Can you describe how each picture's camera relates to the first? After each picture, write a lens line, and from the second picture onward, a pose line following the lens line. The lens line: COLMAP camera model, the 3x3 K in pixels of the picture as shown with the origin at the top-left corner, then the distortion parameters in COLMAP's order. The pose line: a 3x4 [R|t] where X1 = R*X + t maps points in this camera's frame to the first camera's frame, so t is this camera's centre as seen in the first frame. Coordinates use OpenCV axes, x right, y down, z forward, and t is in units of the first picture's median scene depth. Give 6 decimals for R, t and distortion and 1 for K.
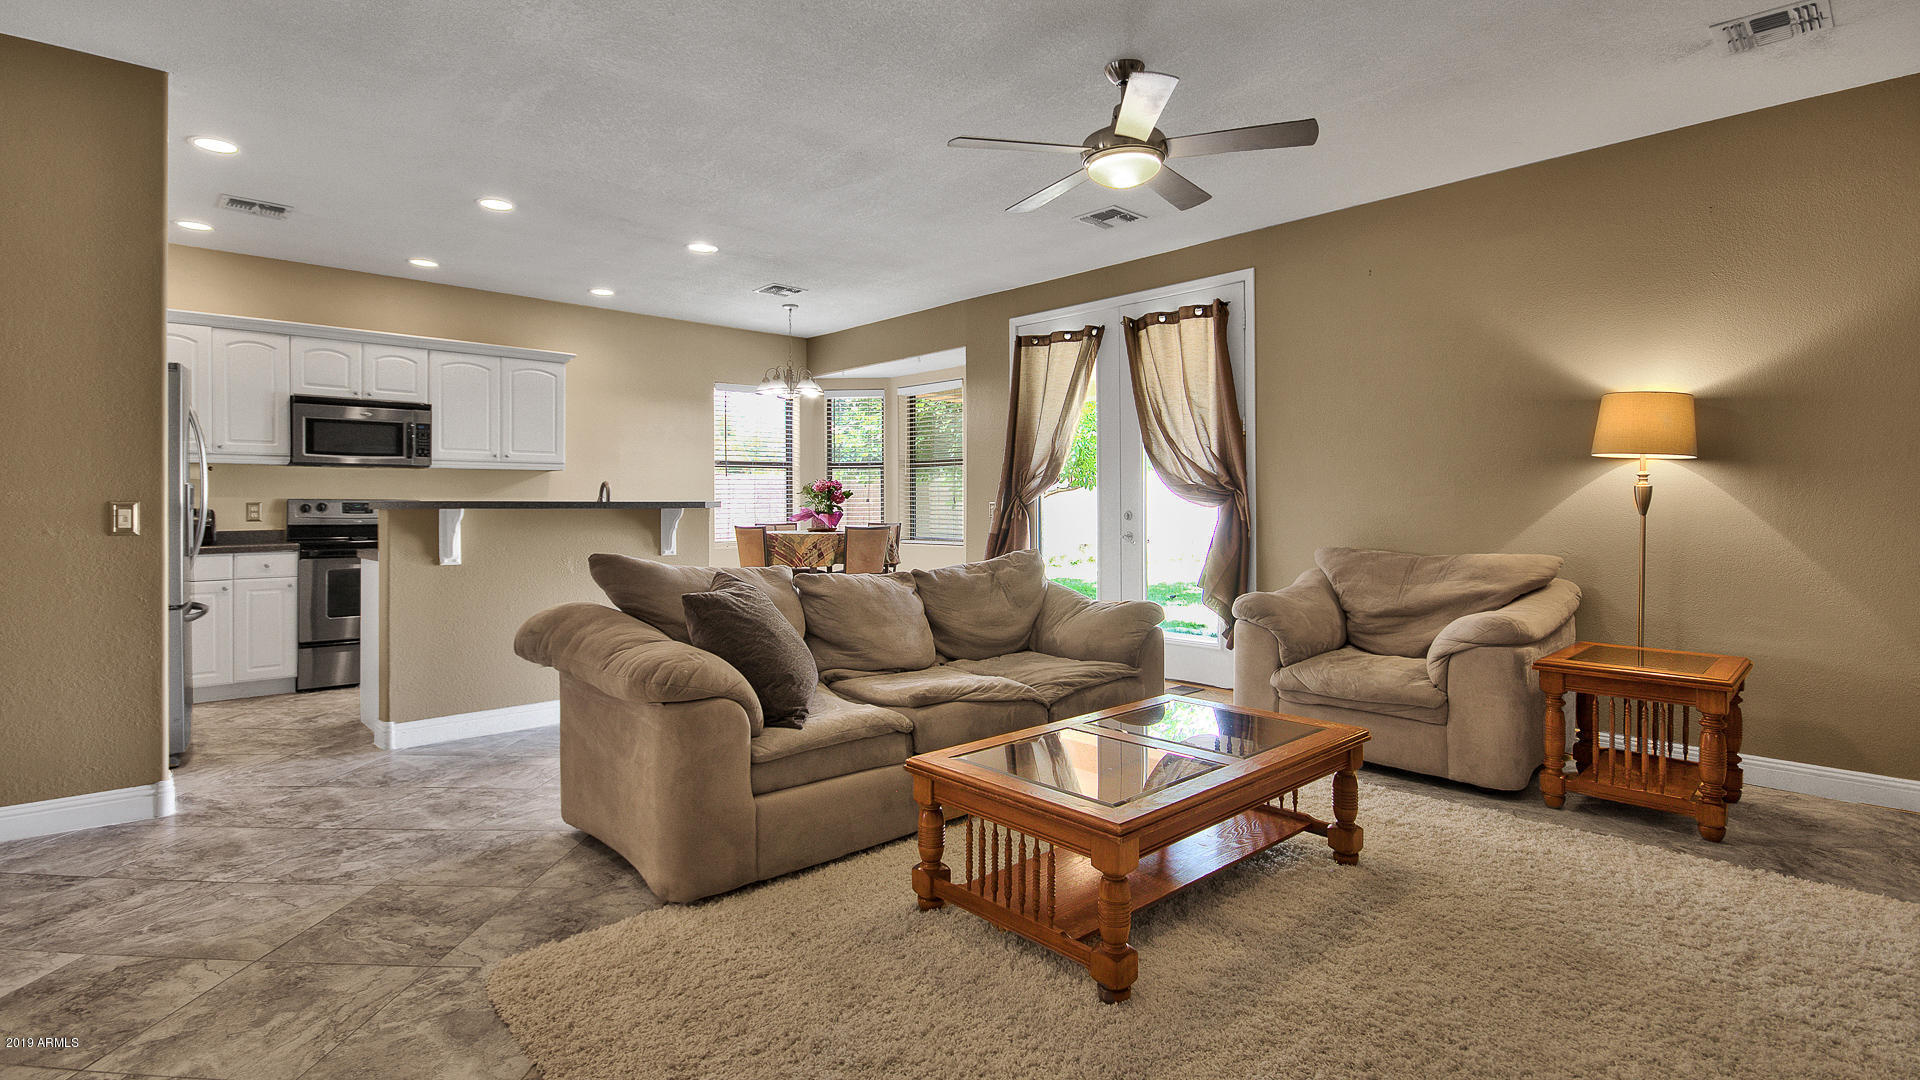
lens RADIAL K [[893.9, 0, 968.0], [0, 893.9, 503.9], [0, 0, 1]] dist [-0.000612, -0.000620]
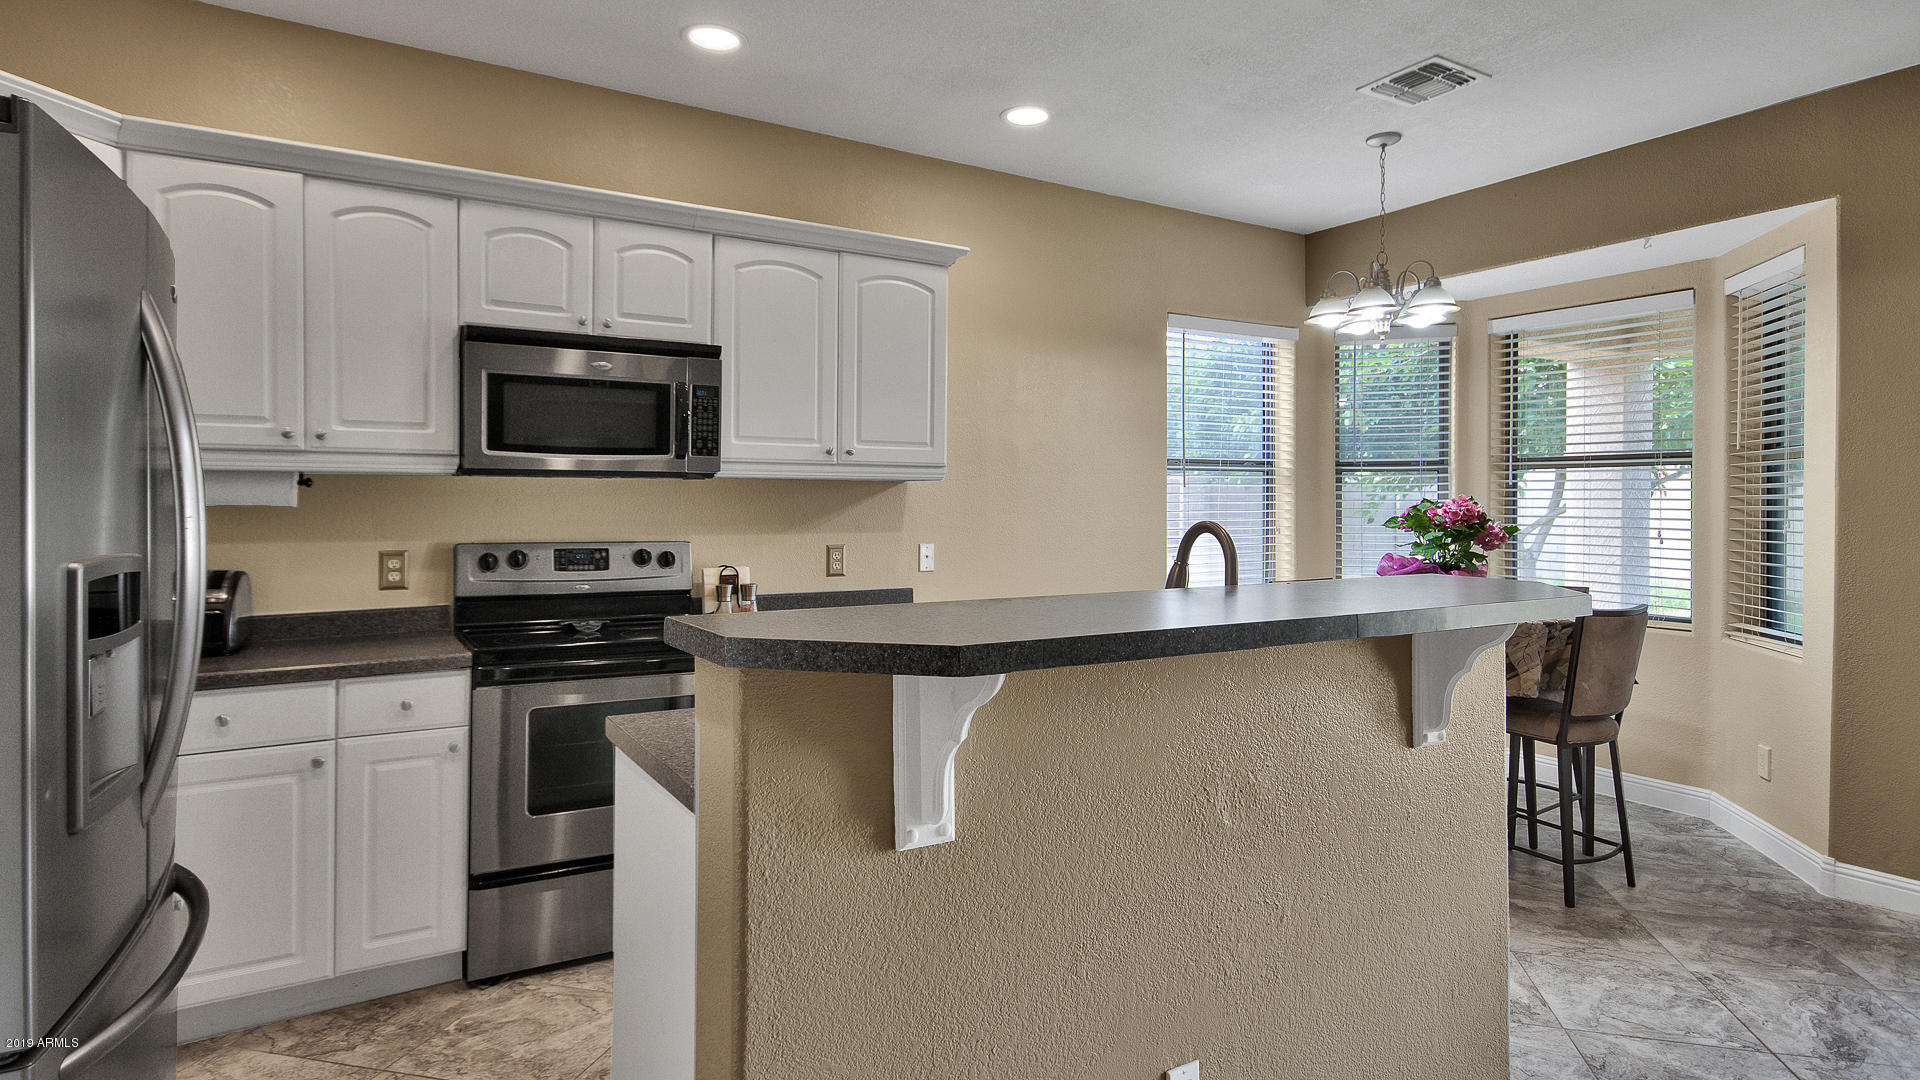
lens RADIAL K [[995.6, 0, 951.1], [0, 995.6, 503.4], [0, 0, 1]] dist [0.004947, 0.001002]
pose [[0.976866, 0.005036, -0.213794, -0.387742], [-0.004805, 0.999987, 0.001600, -0.029939], [0.213800, -0.000535, 0.976877, 0.535242]]
